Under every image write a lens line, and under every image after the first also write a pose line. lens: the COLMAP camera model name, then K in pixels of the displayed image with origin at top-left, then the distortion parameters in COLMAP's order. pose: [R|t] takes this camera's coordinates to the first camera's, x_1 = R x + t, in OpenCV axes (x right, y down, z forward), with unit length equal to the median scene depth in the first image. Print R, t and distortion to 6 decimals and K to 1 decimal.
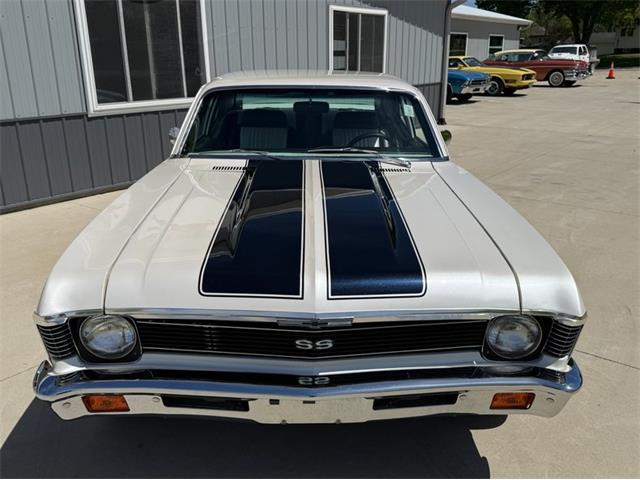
lens RADIAL K [[564.4, 0, 322.3], [0, 564.4, 238.6], [0, 0, 1]] dist [0.025488, -0.048501]
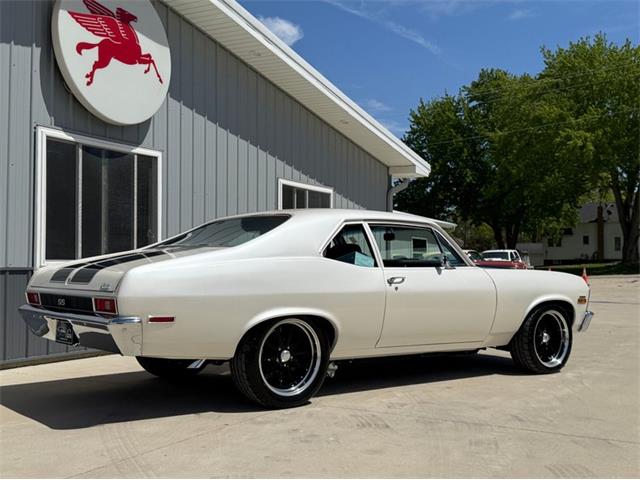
lens RADIAL K [[721.5, 0, 317.2], [0, 721.5, 235.1], [0, 0, 1]] dist [0.099865, 0.000000]
pose [[0.987483, 0.012677, 0.157218, -0.332951], [0.043670, 0.935828, -0.349742, 0.296242], [-0.151563, 0.352230, 0.923560, -0.254843]]
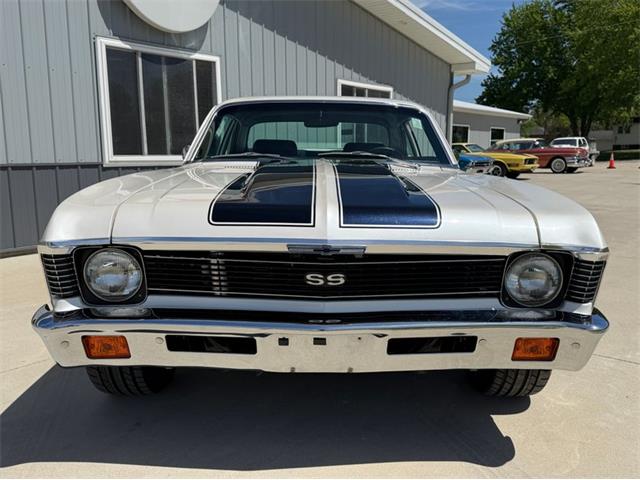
lens RADIAL K [[564.4, 0, 321.2], [0, 564.4, 243.5], [0, 0, 1]] dist [0.025488, -0.048501]
pose [[0.999889, 0.003926, -0.014353, -0.004986], [-0.006112, 0.987804, -0.155582, 0.166348], [0.013567, 0.155653, 0.987719, 0.024259]]
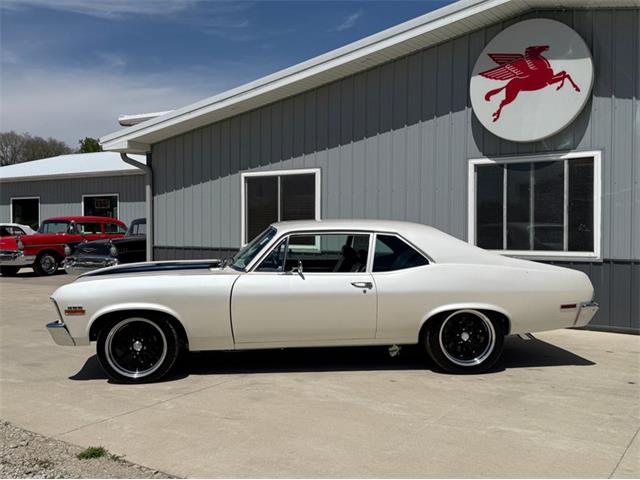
lens RADIAL K [[645.4, 0, 323.0], [0, 645.4, 238.1], [0, 0, 1]] dist [0.066530, 0.000000]
pose [[0.071793, 0.027855, -0.997031, 2.185832], [-0.307725, 0.951465, 0.004424, -0.331174], [0.948763, 0.306494, 0.076880, 1.141431]]
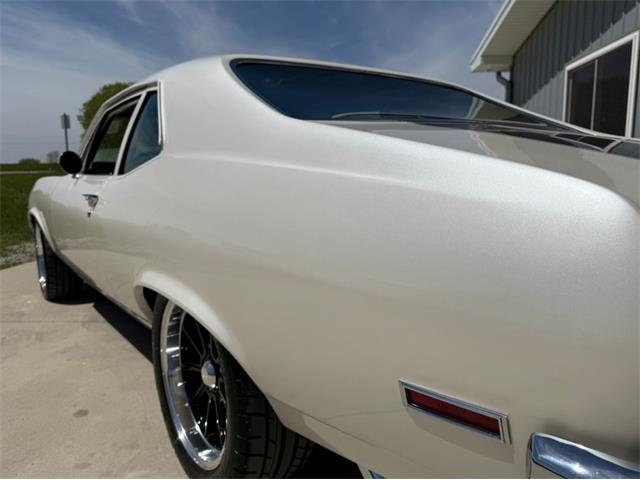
lens RADIAL K [[500.7, 0, 327.7], [0, 500.7, 245.5], [0, 0, 1]] dist [0.027863, -0.037743]
pose [[-0.817360, 0.089506, -0.569131, 0.411907], [-0.171587, 0.905209, 0.388785, -0.506592], [0.549982, 0.415433, -0.724524, 2.186153]]
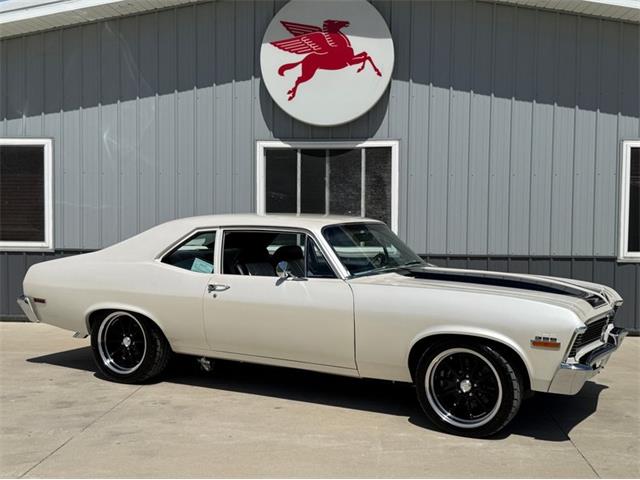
lens RADIAL K [[762.8, 0, 321.7], [0, 762.8, 236.9], [0, 0, 1]] dist [0.146872, 0.000000]
pose [[0.540241, 0.037339, -0.840682, 1.951050], [-0.271256, 0.953417, -0.131970, -0.170966], [0.796593, 0.299336, 0.525203, 0.601384]]
